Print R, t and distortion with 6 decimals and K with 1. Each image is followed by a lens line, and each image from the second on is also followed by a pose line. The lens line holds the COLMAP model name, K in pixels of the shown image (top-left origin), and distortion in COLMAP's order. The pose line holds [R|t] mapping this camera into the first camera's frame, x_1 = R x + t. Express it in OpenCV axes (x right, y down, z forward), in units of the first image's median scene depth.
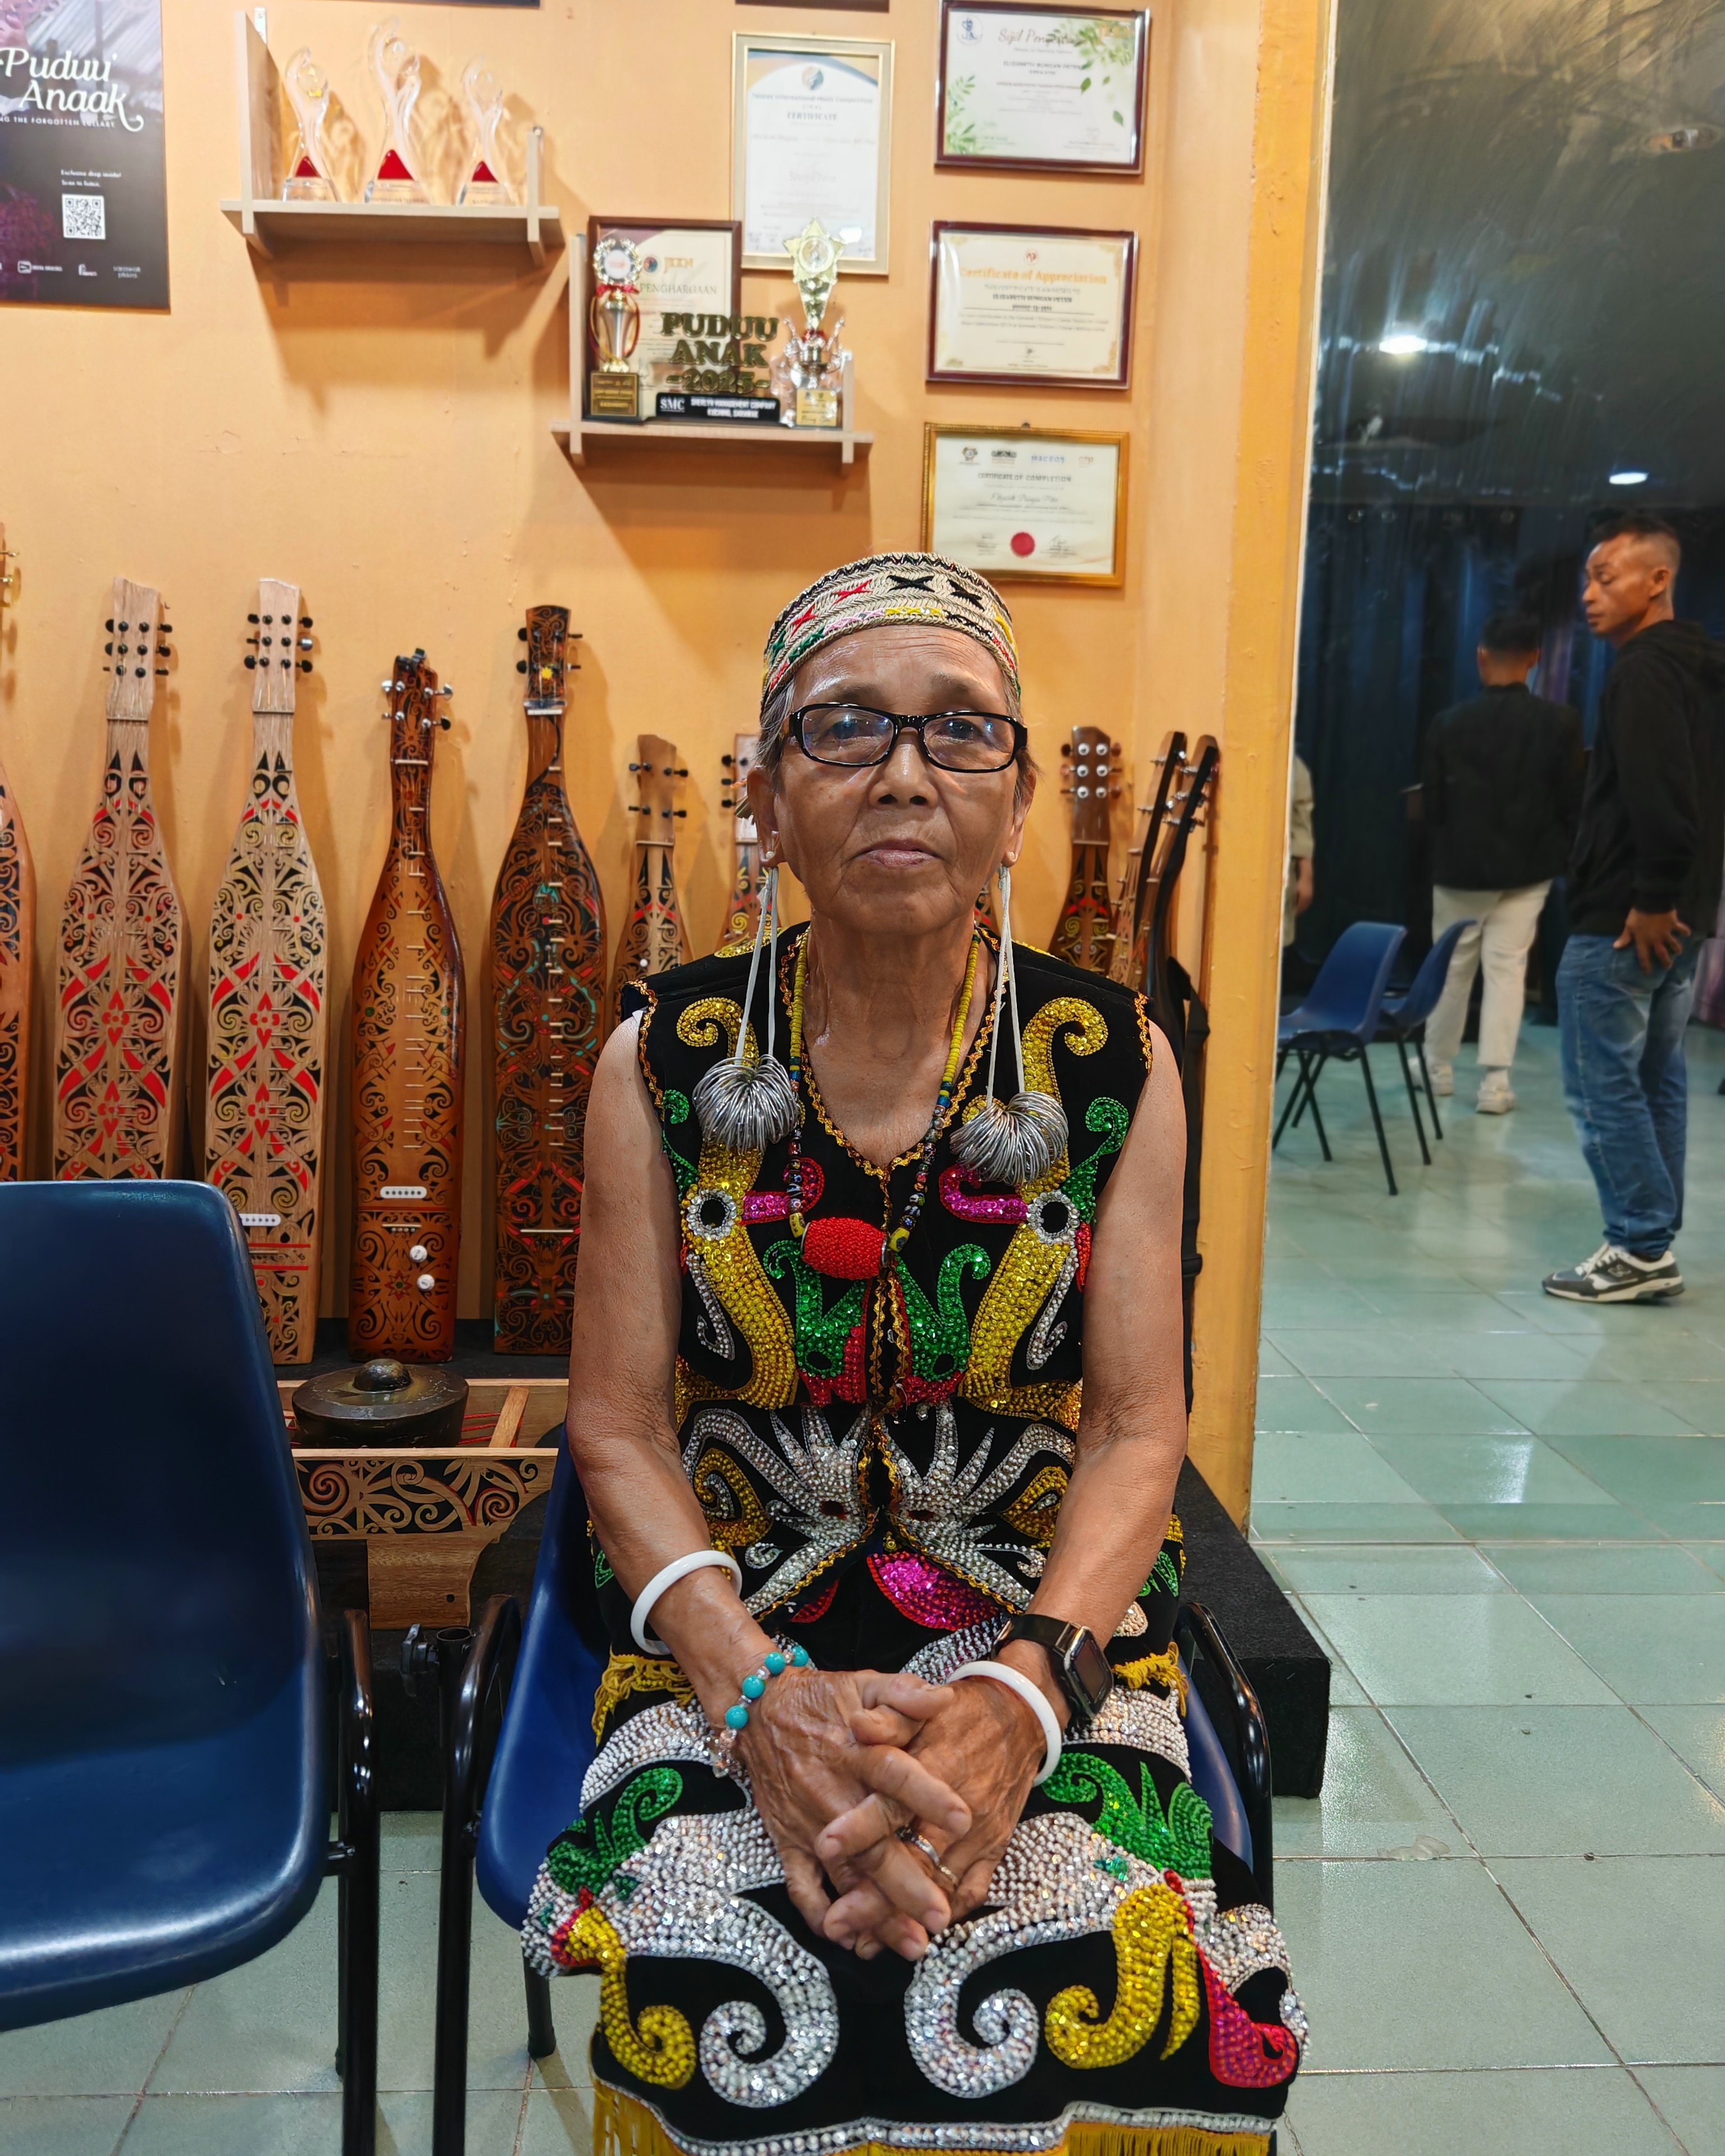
lens RADIAL K [[1783.3, 0, 819.6], [0, 1783.3, 1088.8], [0, 0, 1]] dist [0.023485, -0.024112]
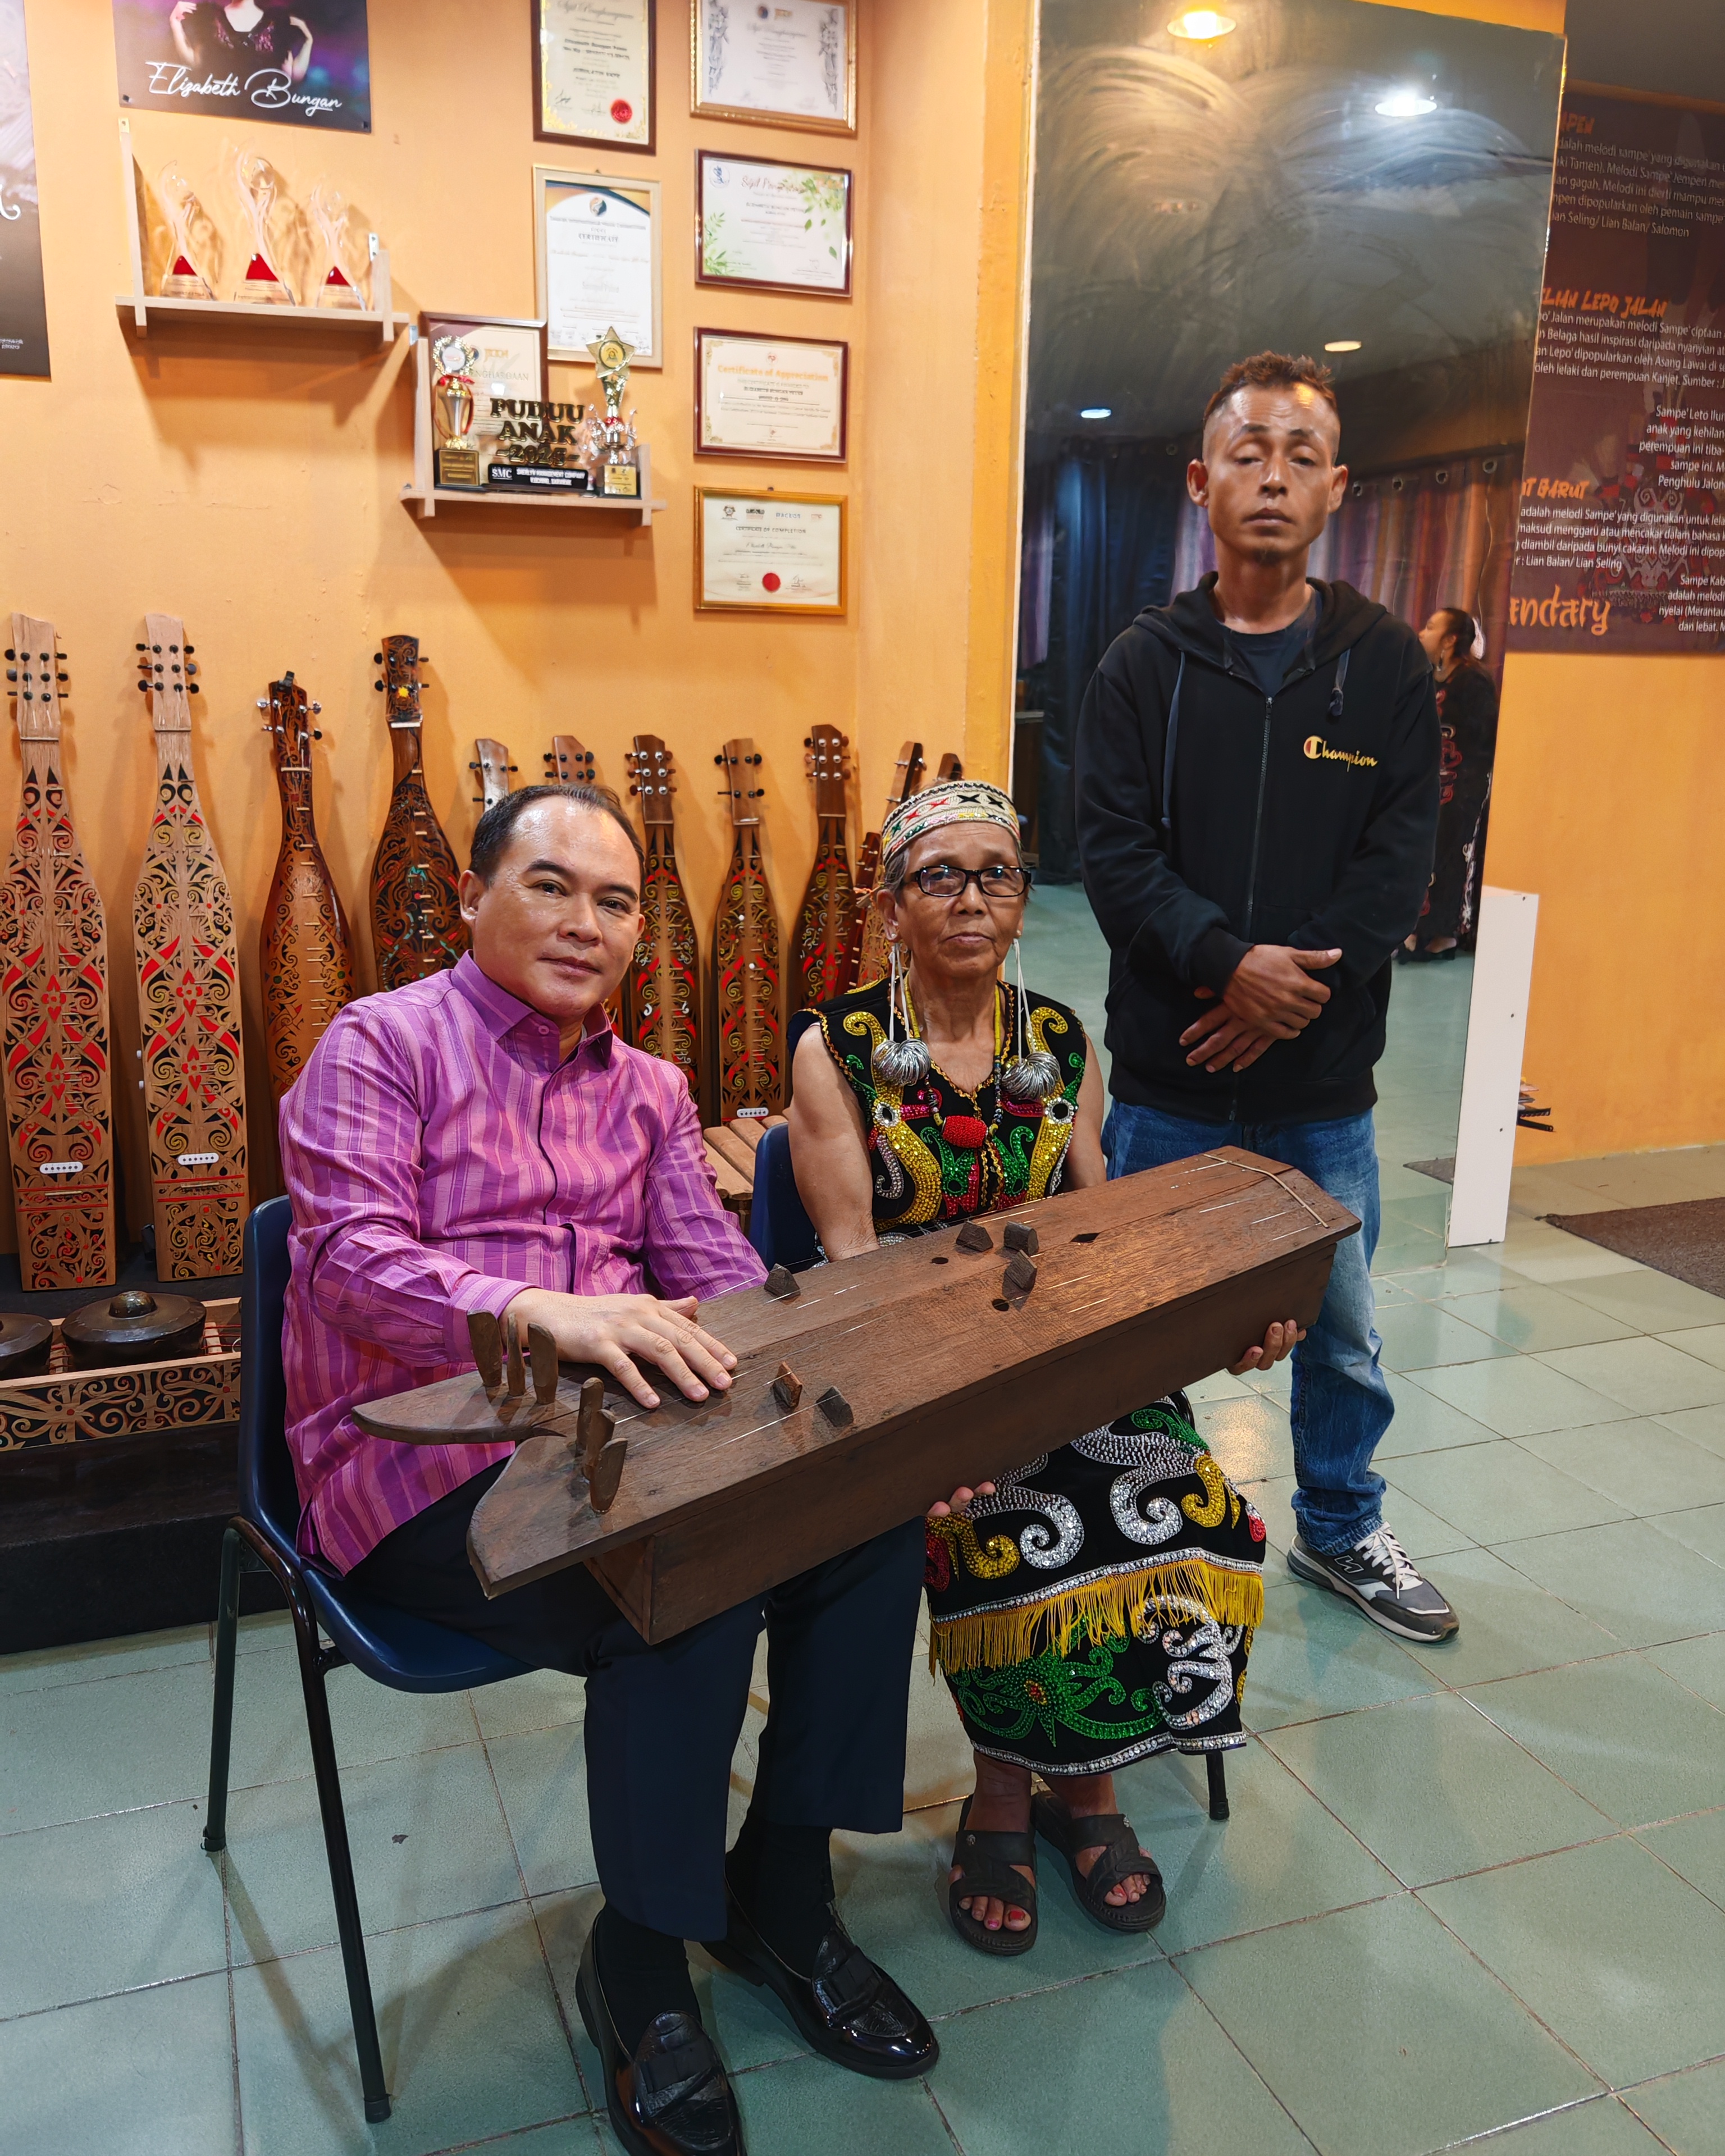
lens RADIAL K [[1783.3, 0, 819.6], [0, 1783.3, 1088.8], [0, 0, 1]] dist [0.023485, -0.024112]
pose [[0.955495, -0.077534, 0.284637, -0.252365], [0.053613, 0.994416, 0.090901, -0.060191], [-0.290096, -0.071595, 0.954316, -0.265235]]
